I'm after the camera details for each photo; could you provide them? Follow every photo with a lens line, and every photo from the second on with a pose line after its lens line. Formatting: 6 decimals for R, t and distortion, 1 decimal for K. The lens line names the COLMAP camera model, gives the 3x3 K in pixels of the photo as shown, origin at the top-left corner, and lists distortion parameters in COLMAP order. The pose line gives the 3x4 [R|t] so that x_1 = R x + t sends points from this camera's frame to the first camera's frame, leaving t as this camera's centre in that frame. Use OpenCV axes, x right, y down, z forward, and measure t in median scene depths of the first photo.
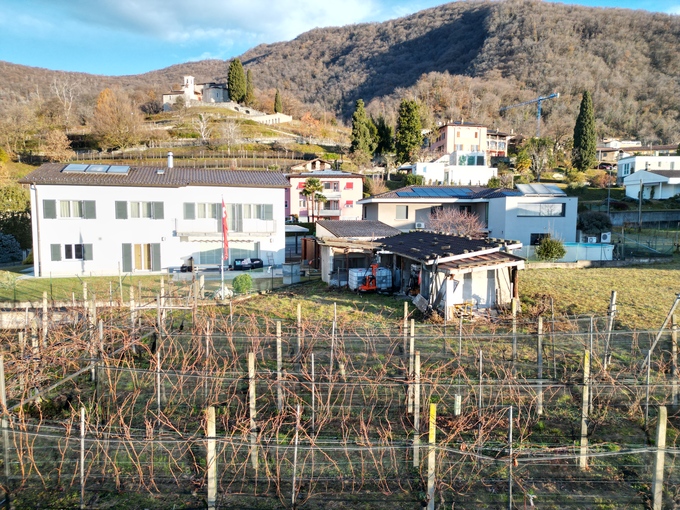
lens RADIAL K [[473.0, 0, 343.6], [0, 473.0, 255.6], [0, 0, 1]] dist [0.071844, -0.061787]
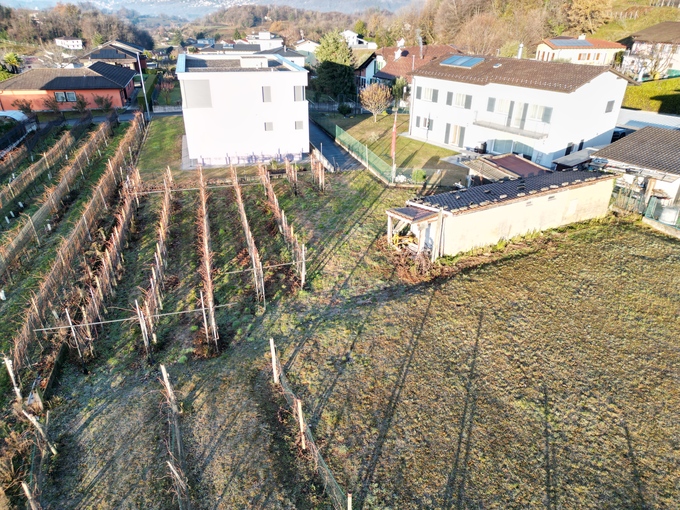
lens RADIAL K [[473.0, 0, 343.6], [0, 473.0, 255.6], [0, 0, 1]] dist [0.071844, -0.061787]
pose [[0.324913, 0.433418, -0.840583, 0.227793], [-0.089687, 0.898922, 0.428831, -0.071034], [0.941482, -0.063943, 0.330943, 0.058614]]
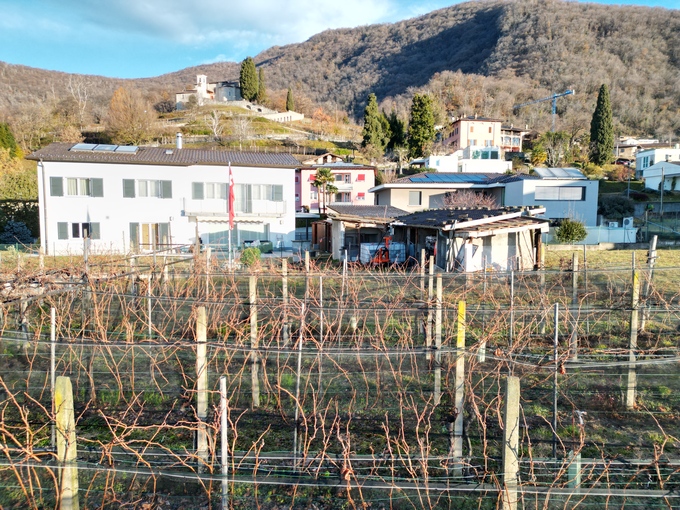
lens RADIAL K [[473.0, 0, 343.6], [0, 473.0, 255.6], [0, 0, 1]] dist [0.071844, -0.061787]
pose [[0.999704, 0.002555, -0.024177, -0.000093], [-0.002634, 0.999991, -0.003253, 0.012383], [0.024169, 0.003316, 0.999702, 0.008367]]
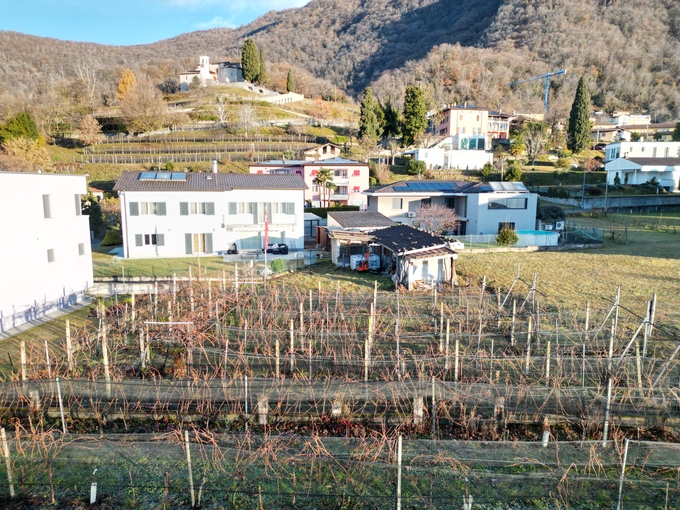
lens RADIAL K [[473.0, 0, 343.6], [0, 473.0, 255.6], [0, 0, 1]] dist [0.071844, -0.061787]
pose [[0.999742, 0.003123, -0.022510, 0.004867], [-0.001773, 0.998213, 0.059737, -0.012324], [0.022656, -0.059681, 0.997960, -0.095667]]
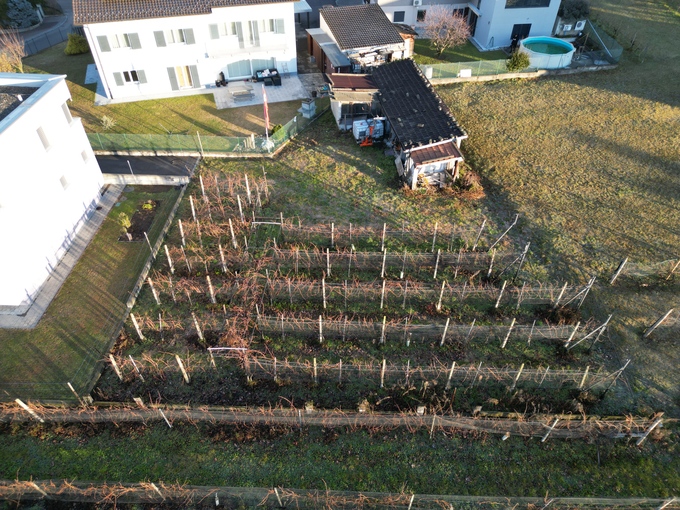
lens RADIAL K [[473.0, 0, 343.6], [0, 473.0, 255.6], [0, 0, 1]] dist [0.071844, -0.061787]
pose [[0.999873, -0.006541, 0.014518, -0.008665], [-0.003840, 0.785777, 0.618498, -0.114768], [-0.015454, -0.618475, 0.785653, -0.075666]]
